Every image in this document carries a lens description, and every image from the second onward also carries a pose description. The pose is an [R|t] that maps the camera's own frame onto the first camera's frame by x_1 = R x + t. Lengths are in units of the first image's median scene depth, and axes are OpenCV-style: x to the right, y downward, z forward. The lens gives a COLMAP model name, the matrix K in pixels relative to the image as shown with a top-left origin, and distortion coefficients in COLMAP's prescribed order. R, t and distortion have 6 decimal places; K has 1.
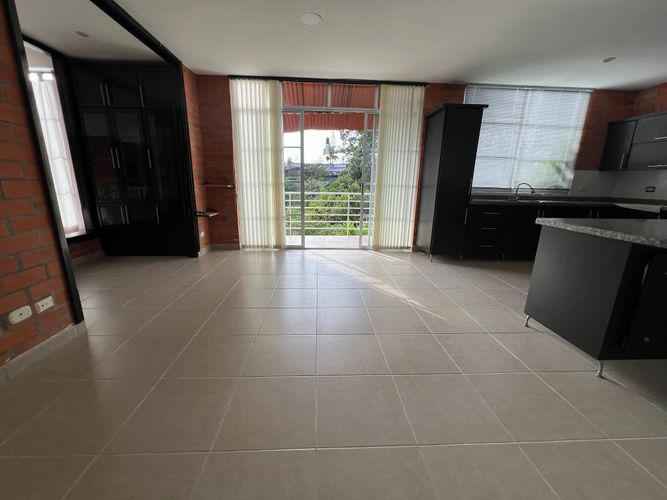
lens RADIAL K [[267.6, 0, 330.9], [0, 267.6, 248.6], [0, 0, 1]] dist [-0.002768, 0.000356]
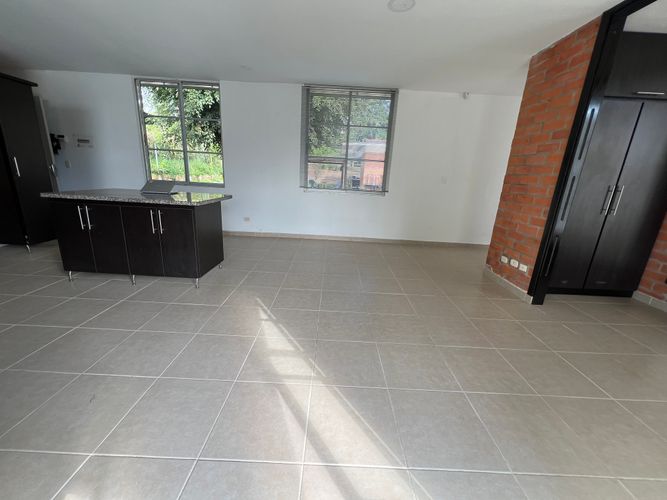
lens RADIAL K [[267.6, 0, 330.5], [0, 267.6, 249.8], [0, 0, 1]] dist [-0.002768, 0.000356]
pose [[-0.995781, -0.083917, 0.037117, 0.047679], [-0.054704, 0.867678, 0.494108, -0.295637], [-0.073670, 0.489993, -0.868608, 1.110133]]
